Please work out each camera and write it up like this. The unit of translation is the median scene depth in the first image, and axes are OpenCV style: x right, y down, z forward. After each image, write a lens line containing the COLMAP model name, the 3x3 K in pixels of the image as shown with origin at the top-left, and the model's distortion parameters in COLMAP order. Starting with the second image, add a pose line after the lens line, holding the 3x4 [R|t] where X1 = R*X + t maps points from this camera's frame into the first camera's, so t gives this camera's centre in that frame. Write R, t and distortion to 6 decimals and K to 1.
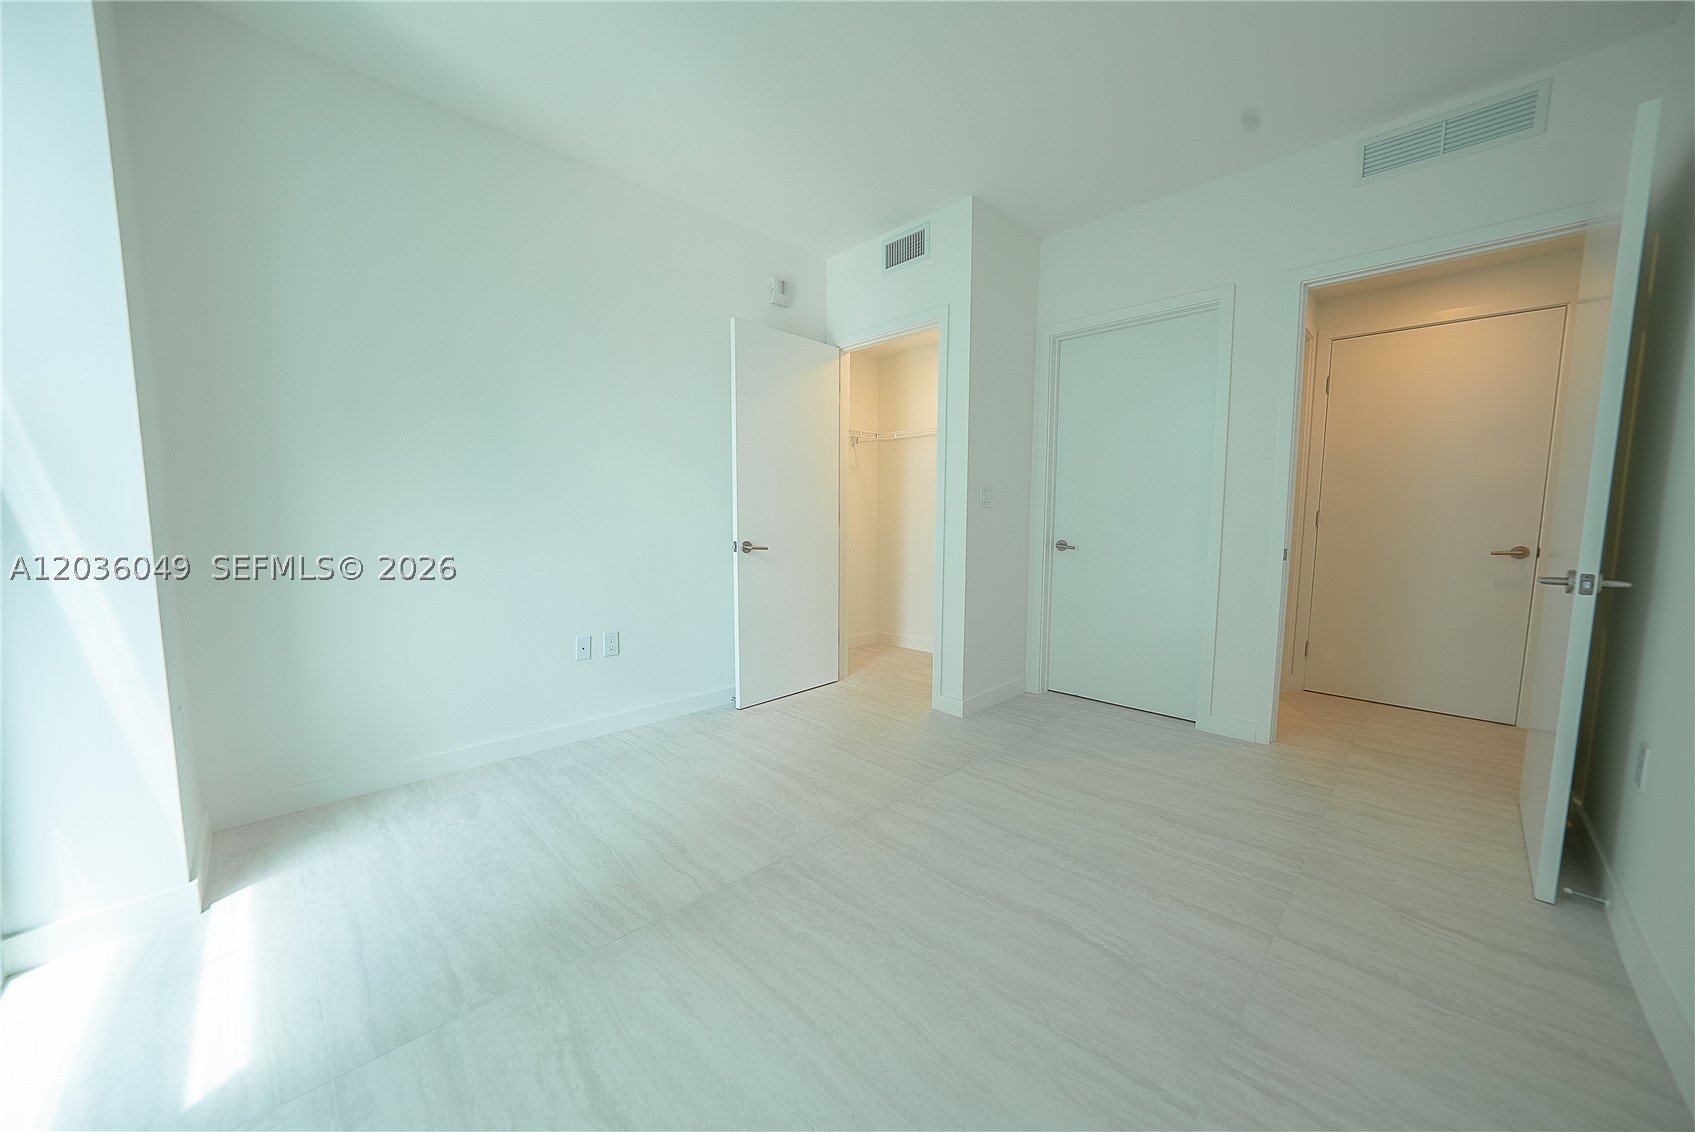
lens RADIAL K [[599.0, 0, 873.7], [0, 599.0, 575.1], [0, 0, 1]] dist [-0.010076, 0.000104]
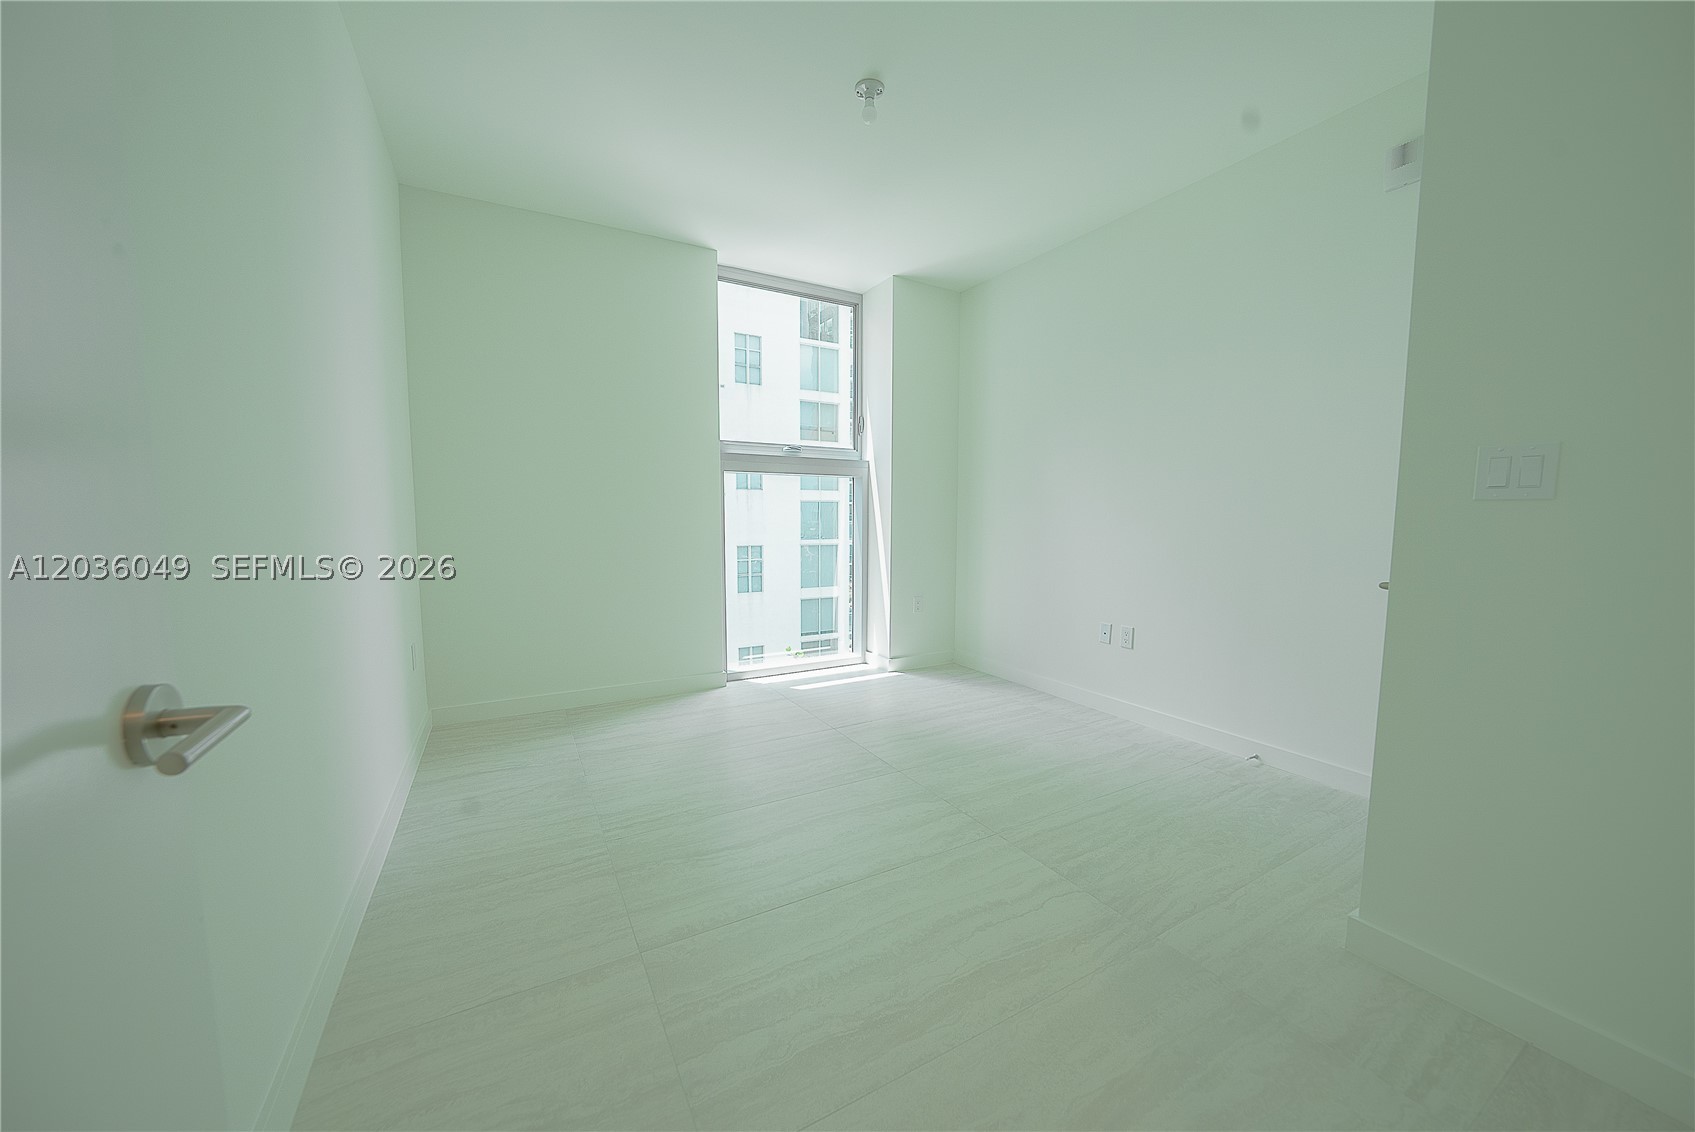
lens RADIAL K [[624.0, 0, 839.2], [0, 624.0, 570.2], [0, 0, 1]] dist [-0.023890, 0.002639]
pose [[-0.307112, 0.073344, -0.948843, 1.145182], [-0.097402, 0.989368, 0.108002, -0.112714], [0.946676, 0.125588, -0.296703, 1.180270]]
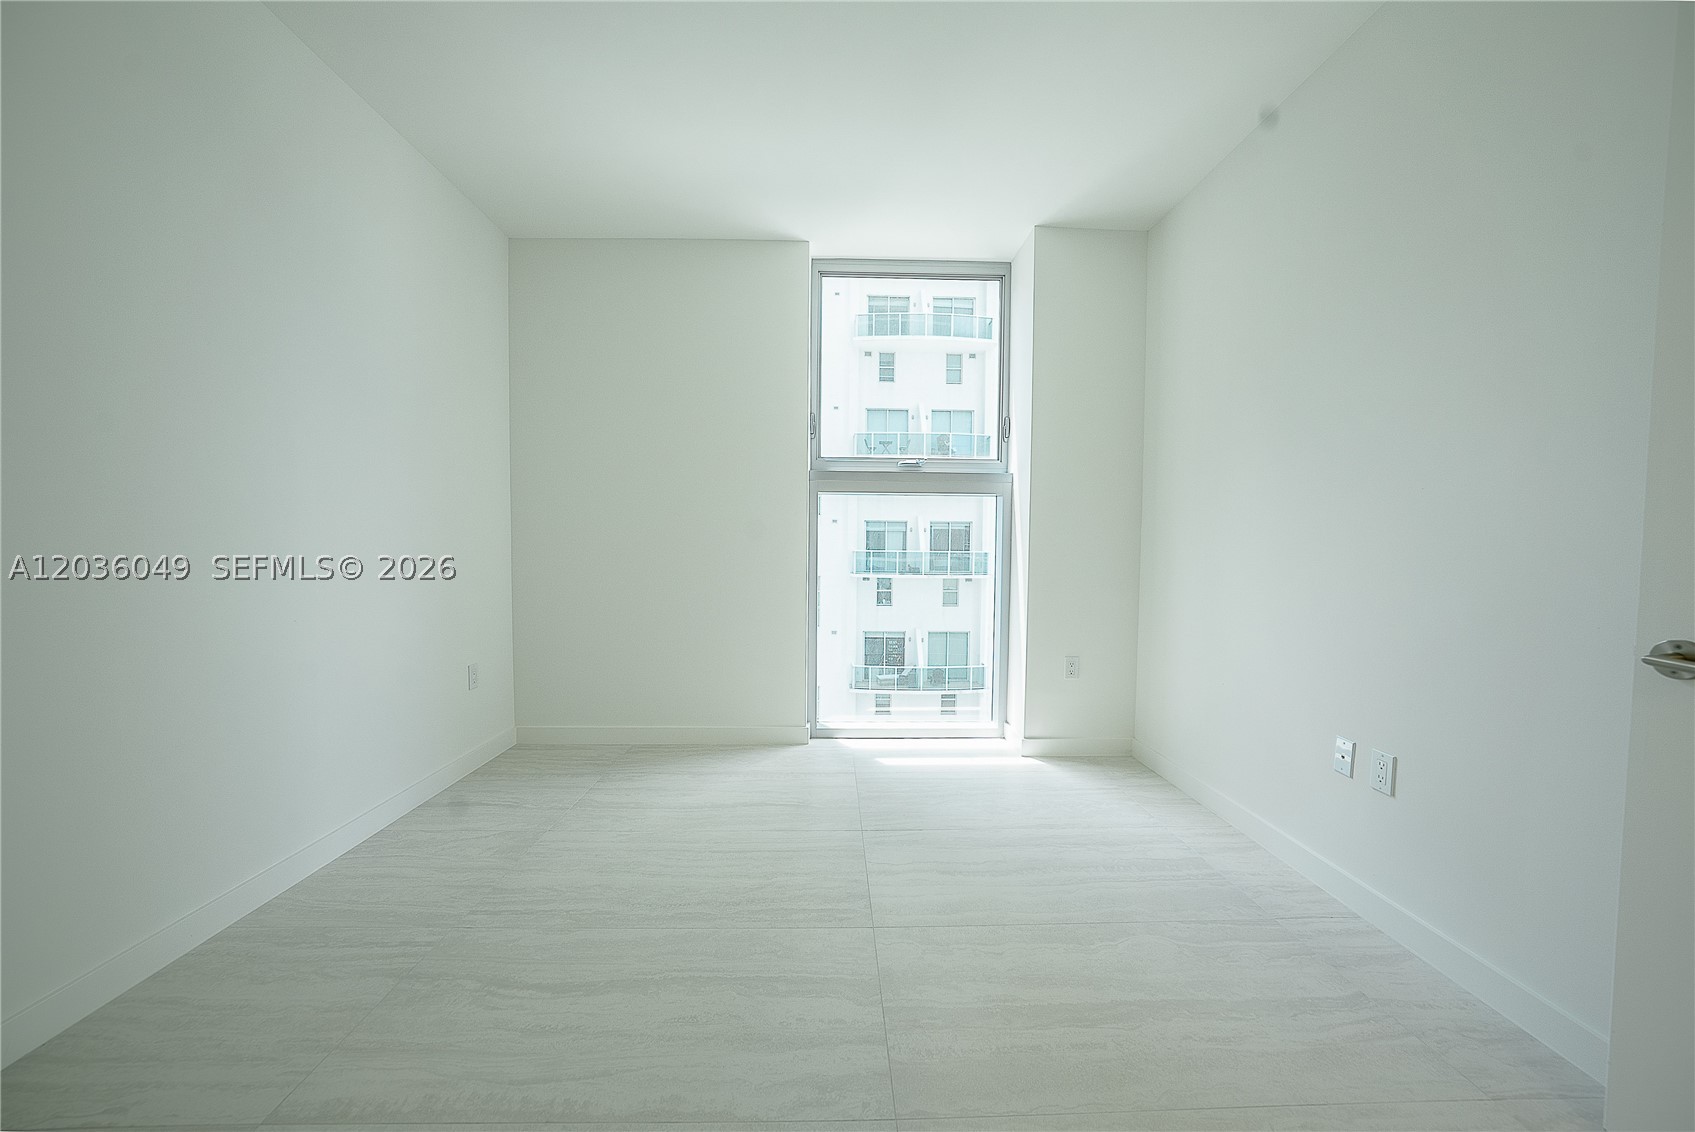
lens RADIAL K [[624.0, 0, 839.2], [0, 624.0, 570.2], [0, 0, 1]] dist [-0.023890, 0.002639]
pose [[-0.720809, 0.016122, -0.692946, 0.515820], [-0.079600, 0.991190, 0.105861, -0.147532], [0.688548, 0.131464, -0.713175, 1.485365]]
